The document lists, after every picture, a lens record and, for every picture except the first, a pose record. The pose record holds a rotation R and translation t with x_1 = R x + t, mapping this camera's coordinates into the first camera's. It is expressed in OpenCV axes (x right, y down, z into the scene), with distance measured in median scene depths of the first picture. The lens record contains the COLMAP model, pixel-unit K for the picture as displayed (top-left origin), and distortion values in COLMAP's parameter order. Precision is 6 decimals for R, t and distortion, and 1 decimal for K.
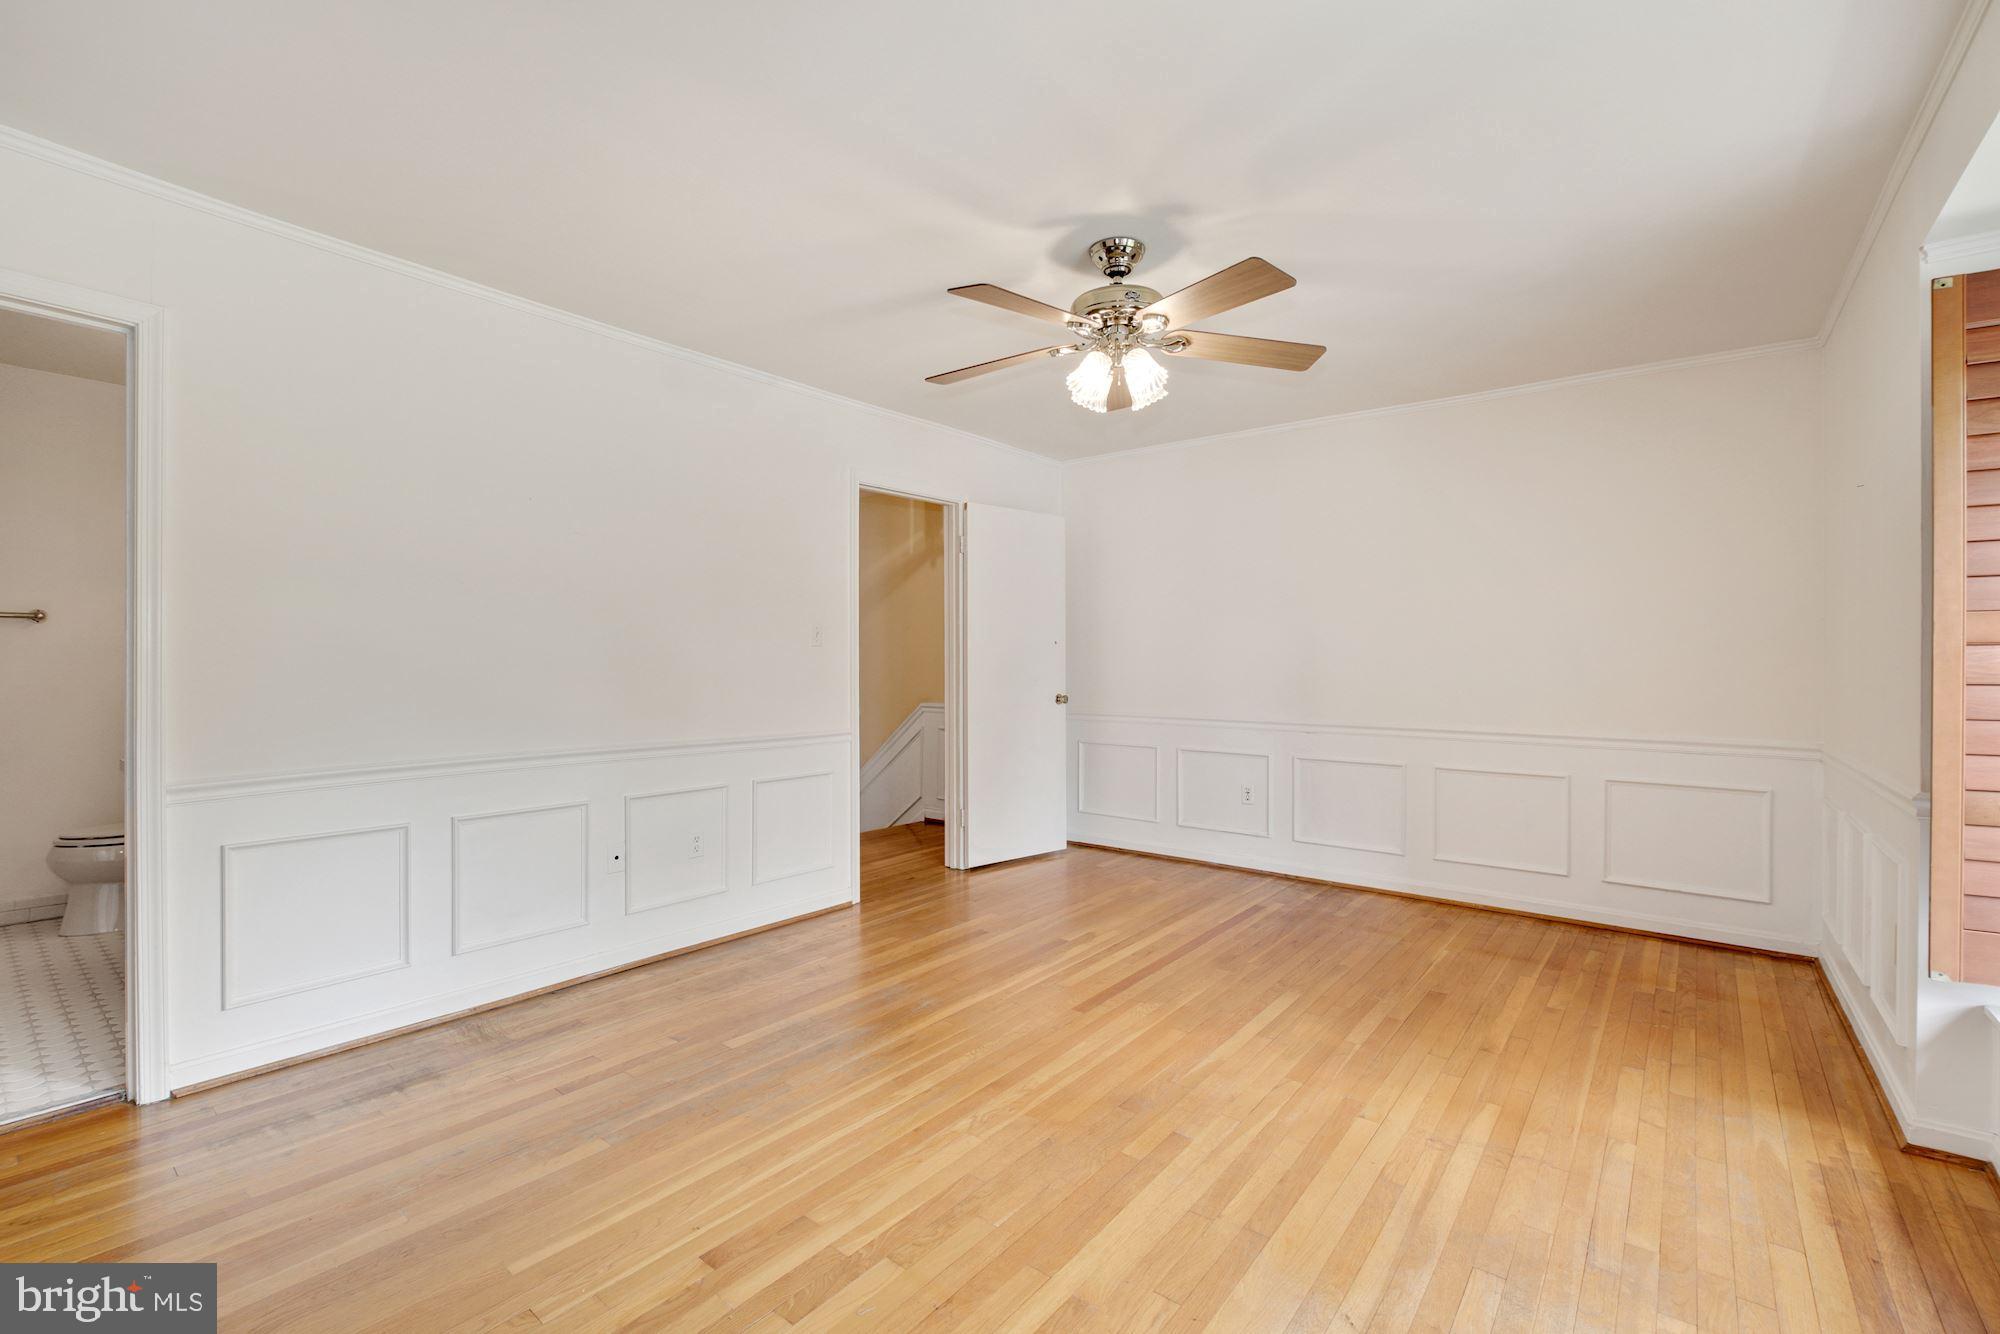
lens RADIAL K [[868.2, 0, 1000.0], [0, 868.2, 667.0], [0, 0, 1]] dist [0.000030, 0.000026]
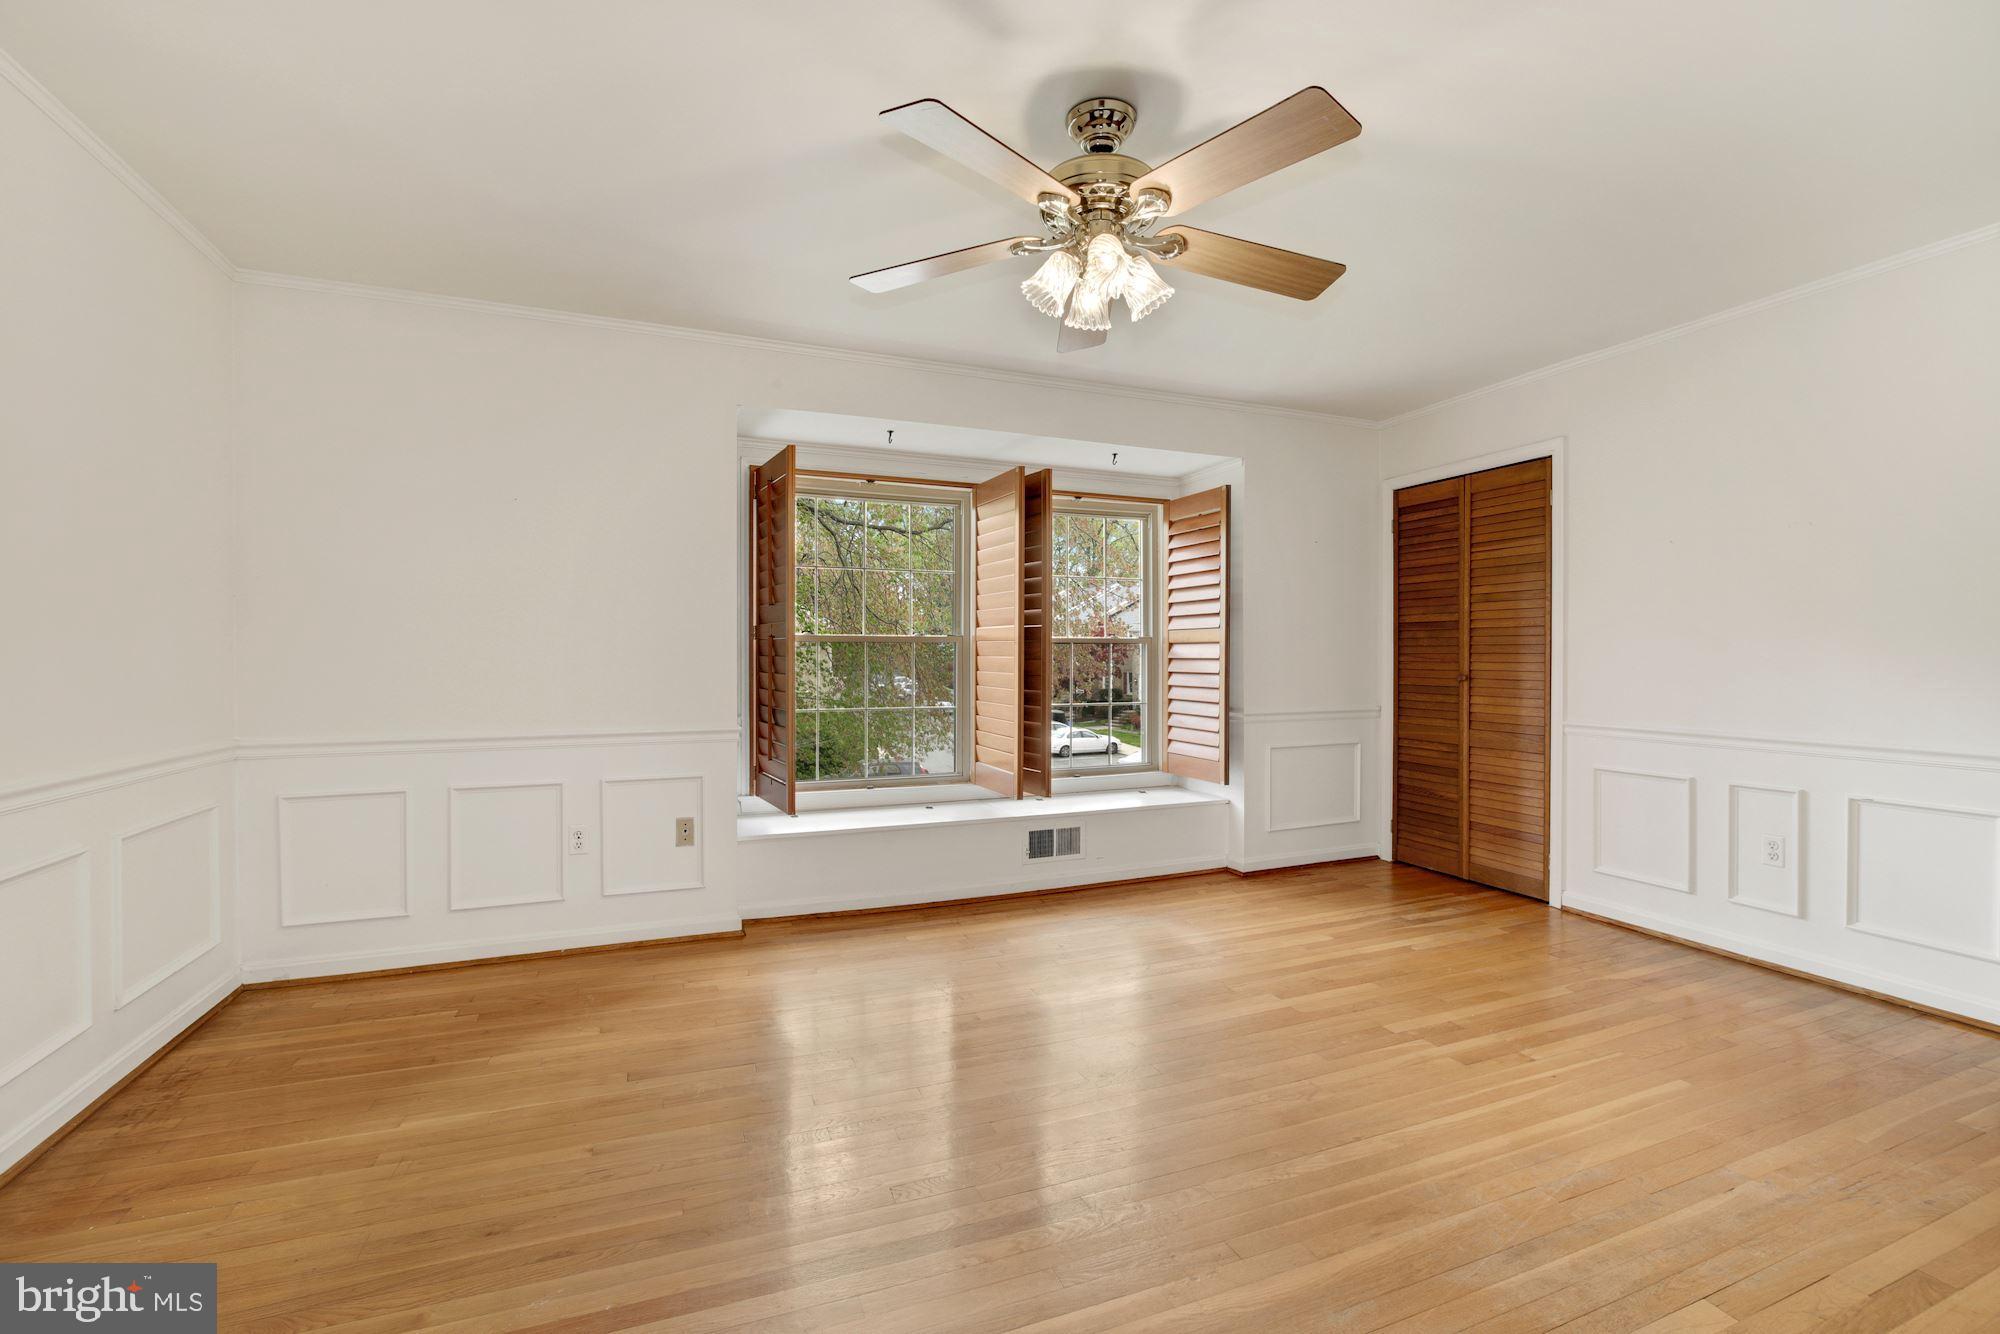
lens RADIAL K [[868.2, 0, 1000.0], [0, 868.2, 667.0], [0, 0, 1]] dist [0.000030, 0.000026]
pose [[-0.870358, -0.010226, 0.492314, -0.174616], [-0.002283, 0.999857, 0.016733, 0.001938], [-0.492414, 0.013440, -0.870257, 1.724388]]
